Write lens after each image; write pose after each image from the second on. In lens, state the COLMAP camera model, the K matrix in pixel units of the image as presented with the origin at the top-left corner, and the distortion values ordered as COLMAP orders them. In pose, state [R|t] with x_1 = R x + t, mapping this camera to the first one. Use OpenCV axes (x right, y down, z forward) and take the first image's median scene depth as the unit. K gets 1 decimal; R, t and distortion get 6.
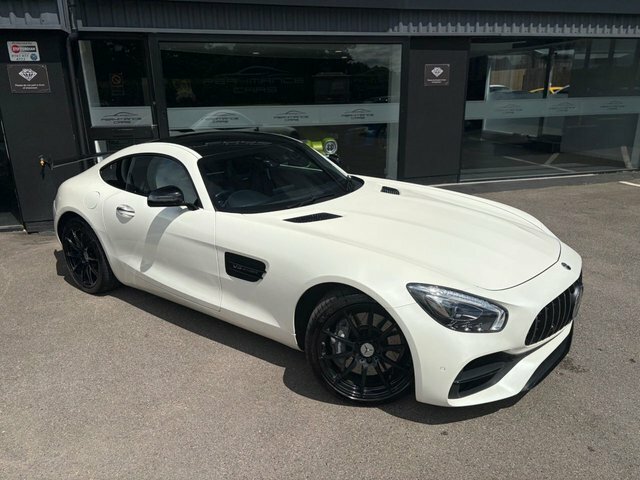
lens RADIAL K [[478.5, 0, 319.5], [0, 478.5, 244.0], [0, 0, 1]] dist [0.050360, -0.048481]
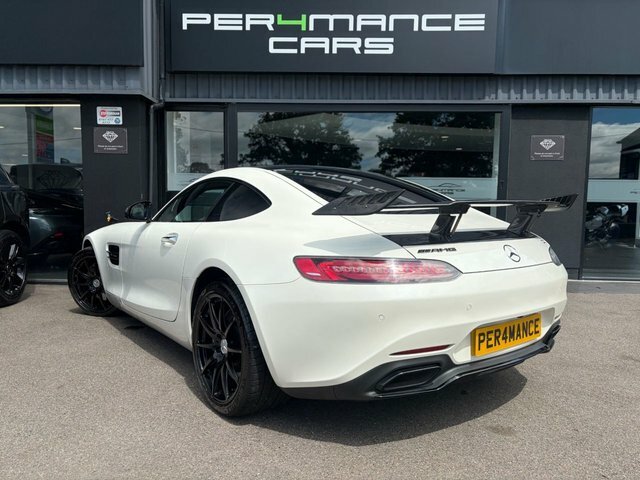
lens RADIAL K [[478.5, 0, 321.4], [0, 478.5, 245.9], [0, 0, 1]] dist [0.050360, -0.048481]
pose [[0.955856, 0.052483, -0.289110, 0.133227], [-0.117044, 0.970499, -0.210792, 0.042970], [0.269518, 0.235325, 0.933800, 0.165354]]
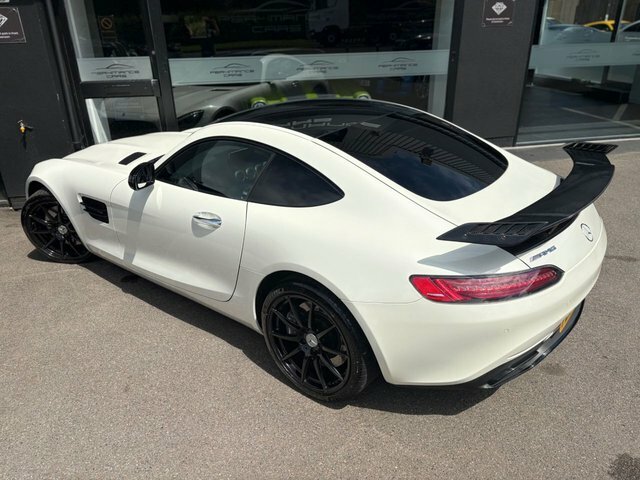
lens RADIAL K [[478.5, 0, 317.0], [0, 478.5, 245.1], [0, 0, 1]] dist [0.050360, -0.048481]
pose [[0.998507, 0.016528, -0.052067, -0.012158], [-0.010081, 0.992510, 0.121746, -0.066047], [0.053689, -0.121040, 0.991195, 0.147839]]
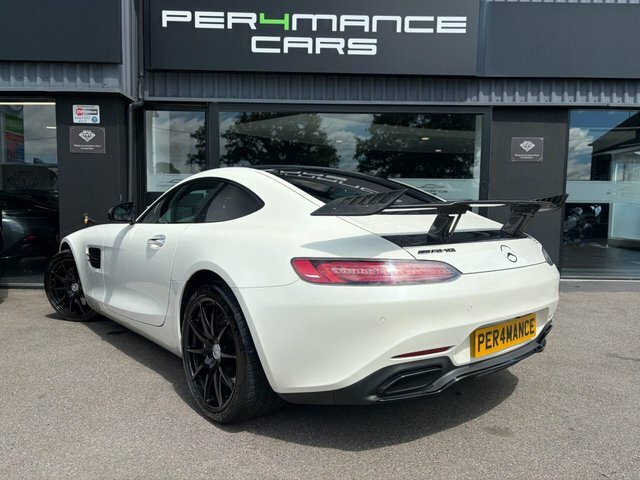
lens RADIAL K [[478.5, 0, 322.7], [0, 478.5, 246.1], [0, 0, 1]] dist [0.050360, -0.048481]
pose [[0.969220, 0.046374, -0.241788, 0.119241], [-0.100942, 0.970608, -0.218475, 0.042883], [0.224549, 0.236157, 0.945414, 0.168525]]
